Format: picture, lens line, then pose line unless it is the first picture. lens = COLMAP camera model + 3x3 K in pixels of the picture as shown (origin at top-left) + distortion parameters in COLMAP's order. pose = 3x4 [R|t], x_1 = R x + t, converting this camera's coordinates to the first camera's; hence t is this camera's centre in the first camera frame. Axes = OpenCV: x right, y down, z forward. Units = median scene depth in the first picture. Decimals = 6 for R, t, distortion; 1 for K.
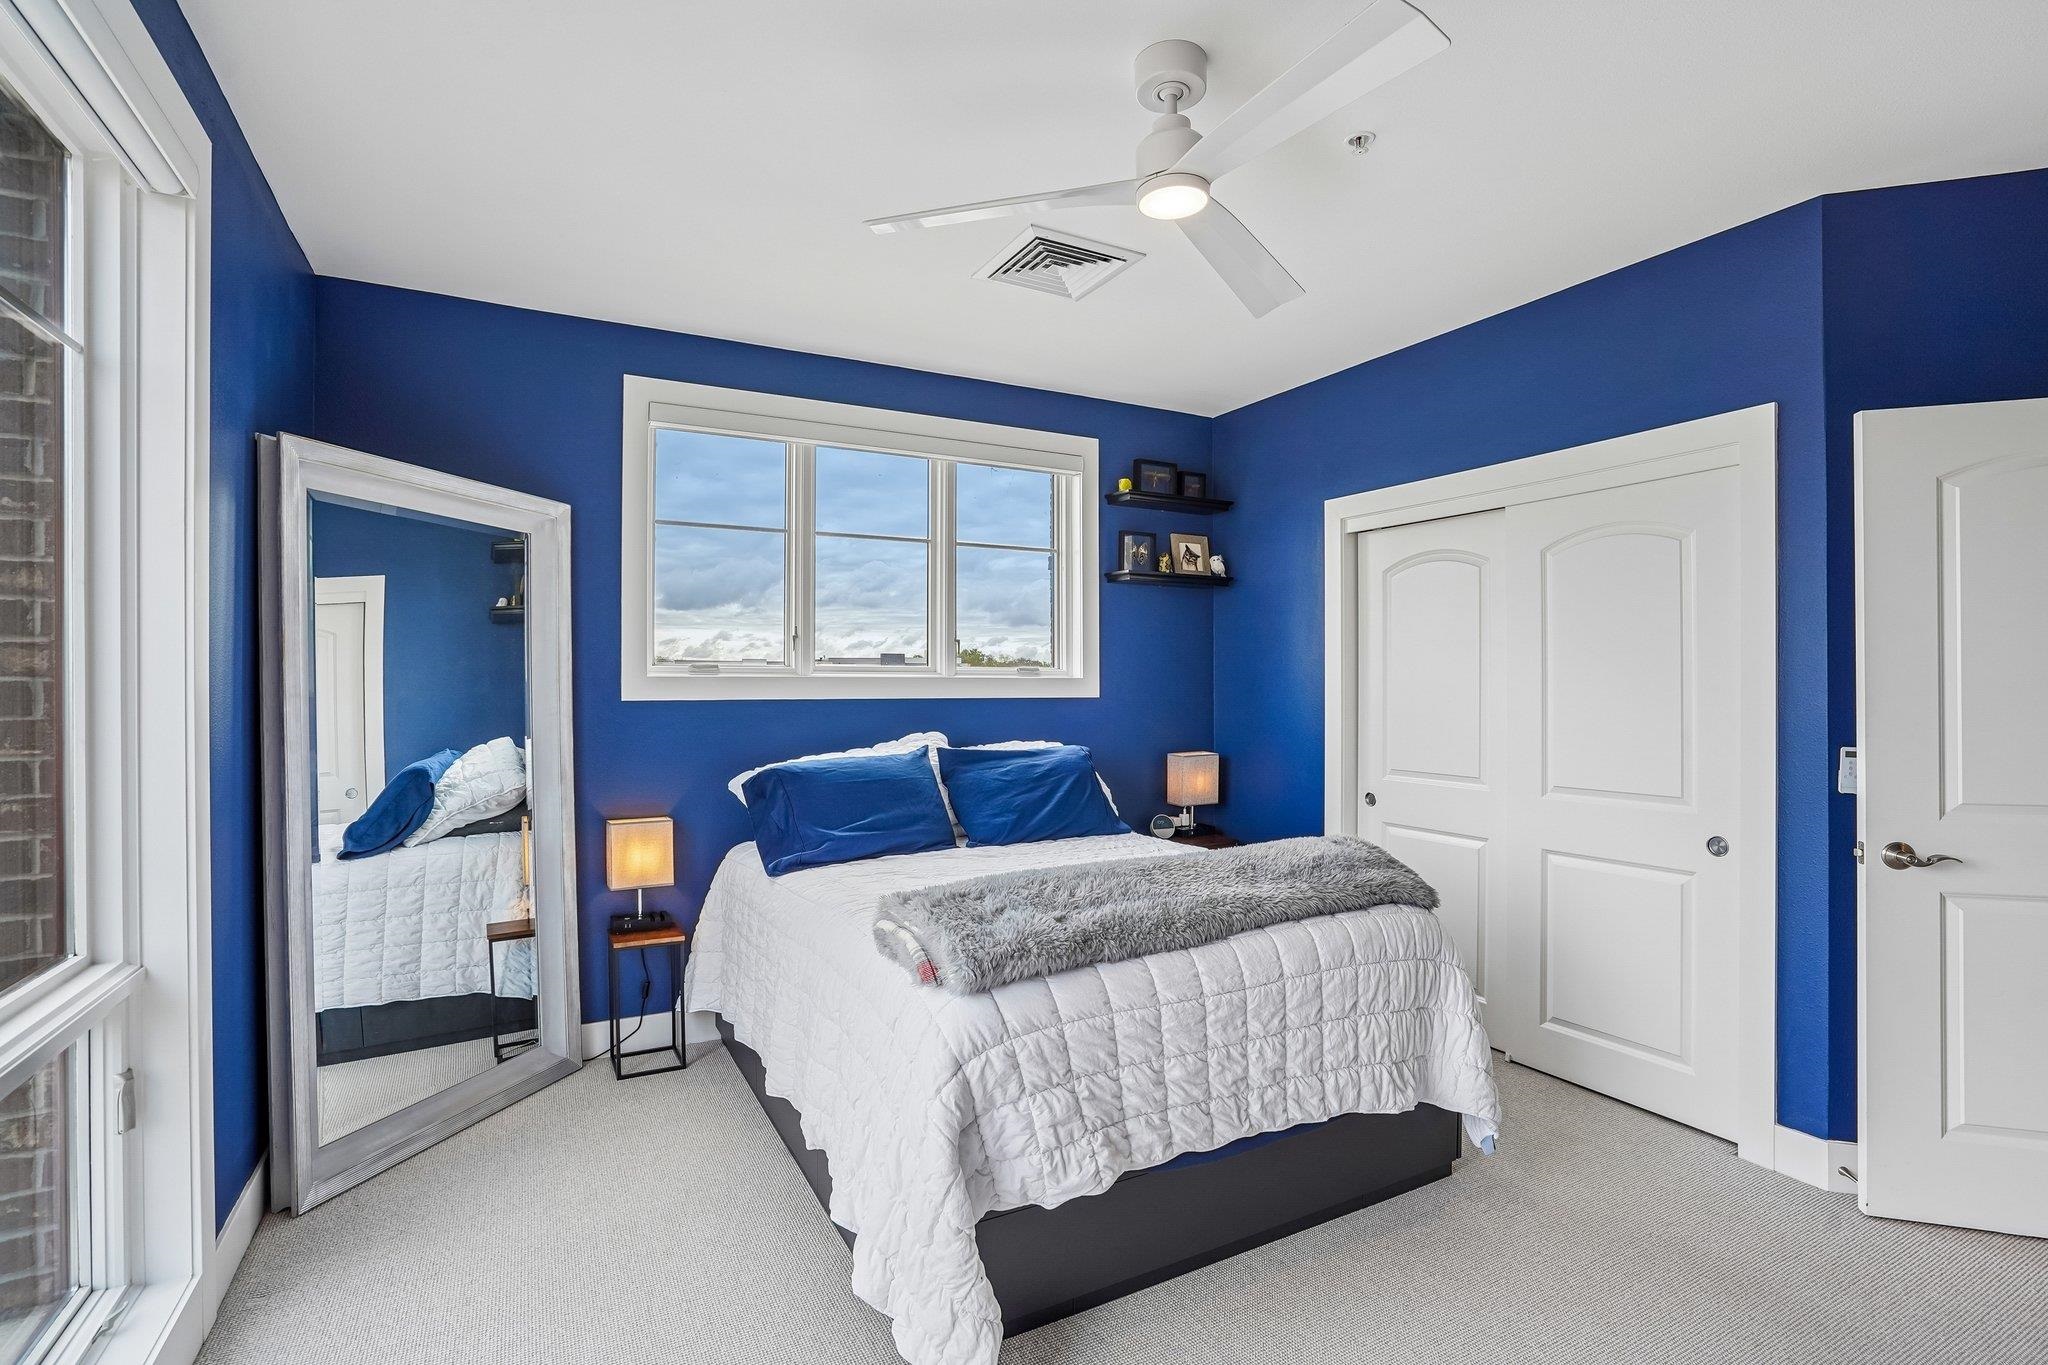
lens RADIAL K [[953.3, 0, 1035.7], [0, 953.3, 680.8], [0, 0, 1]] dist [-0.025514, 0.002176]
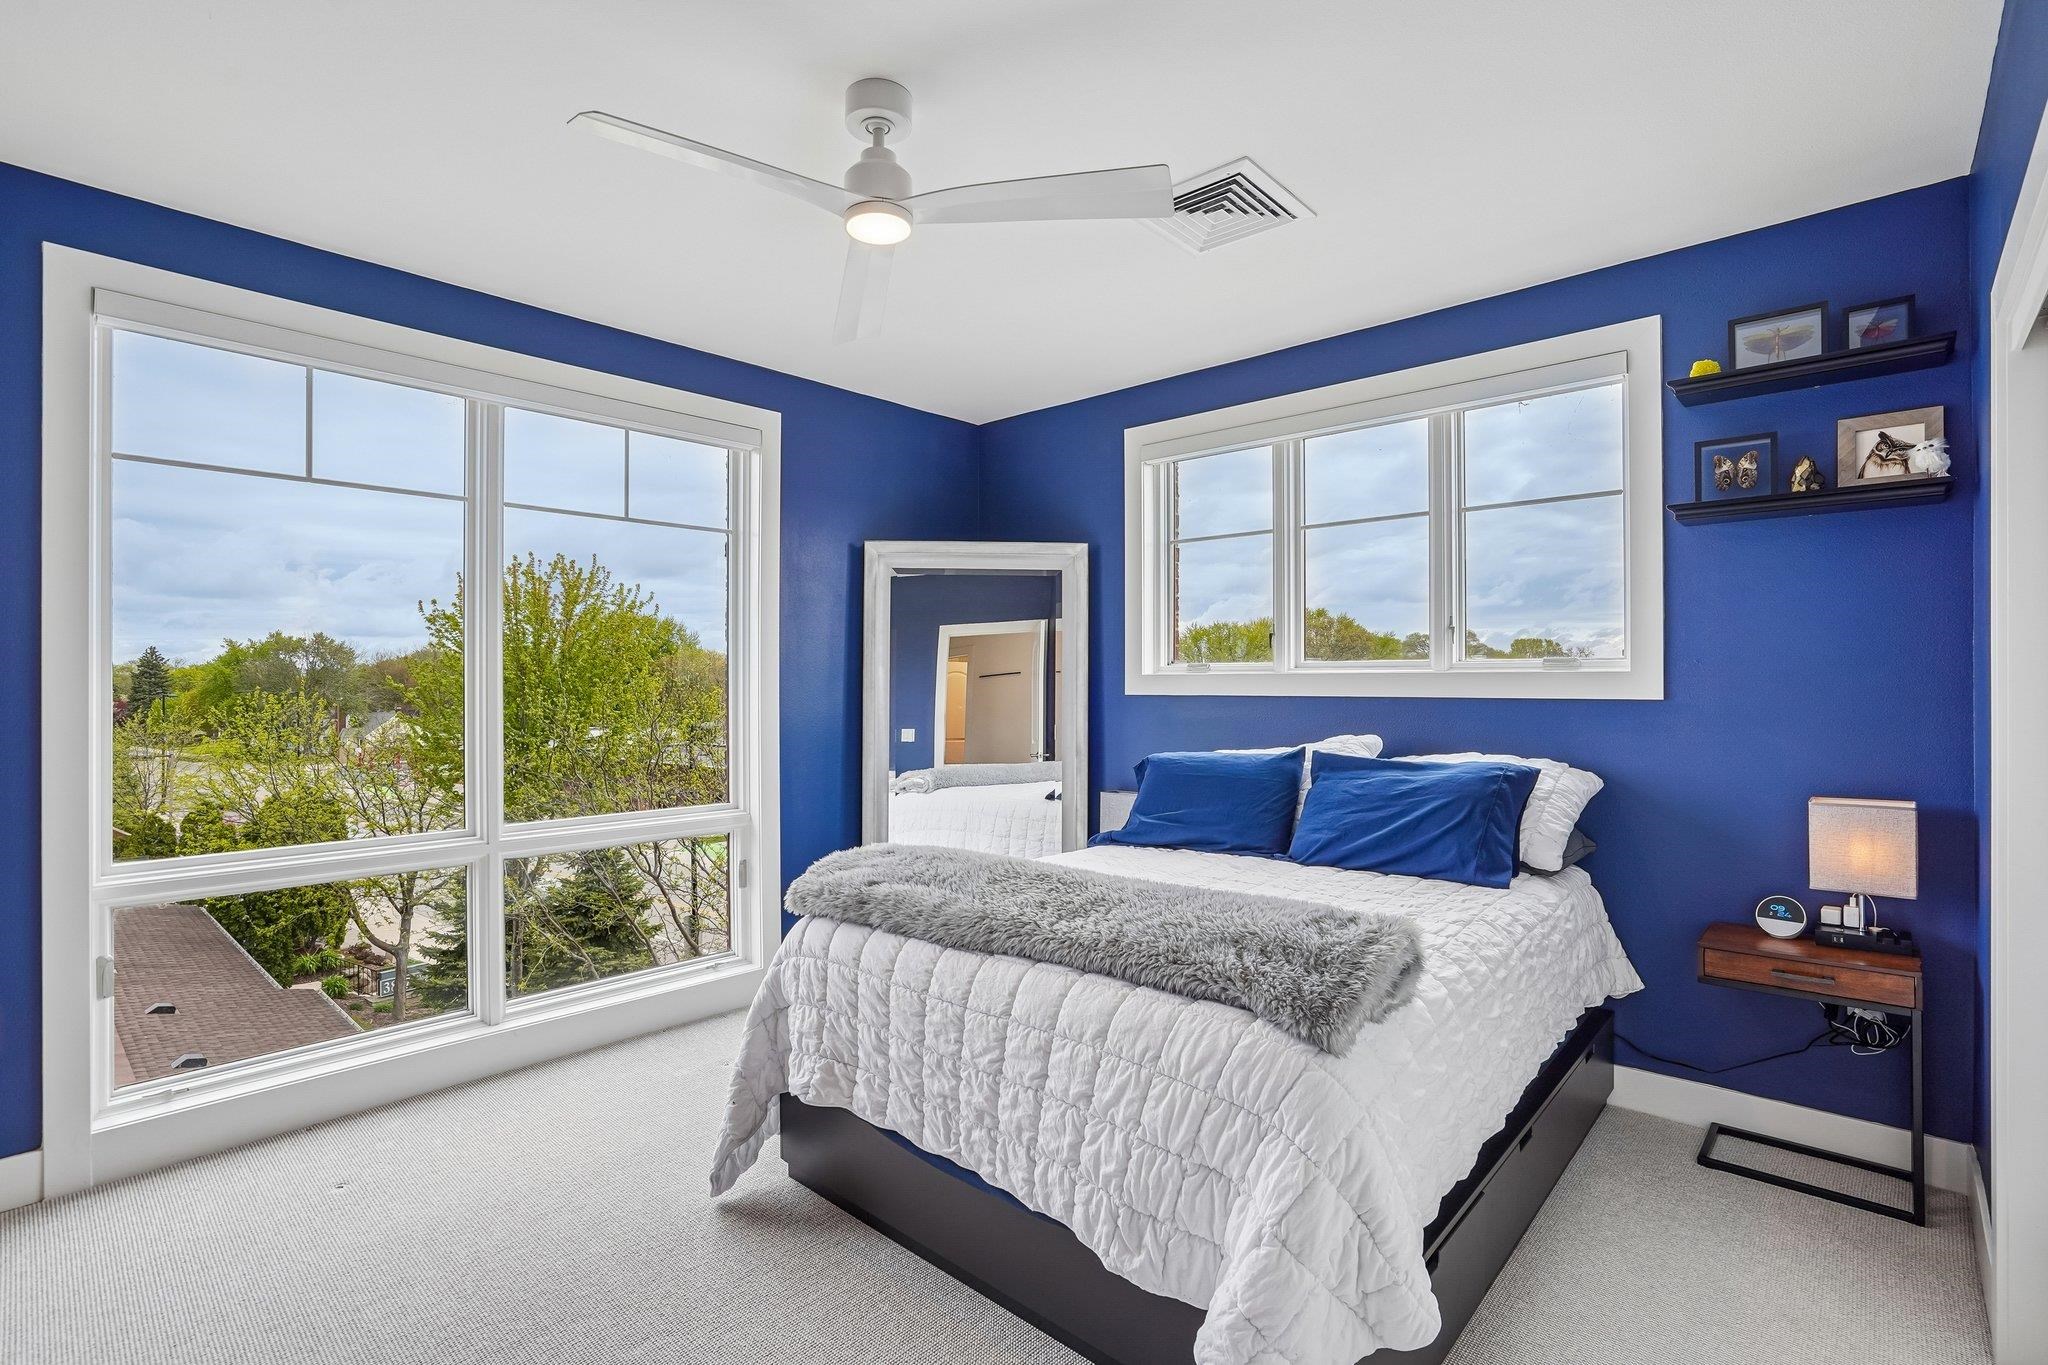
lens RADIAL K [[953.3, 0, 1020.2], [0, 953.3, 676.1], [0, 0, 1]] dist [-0.025514, 0.002176]
pose [[0.332255, -0.003631, -0.943183, 0.691545], [0.005543, 0.999983, -0.001897, -0.000052], [0.943173, -0.004598, 0.332269, 0.456339]]
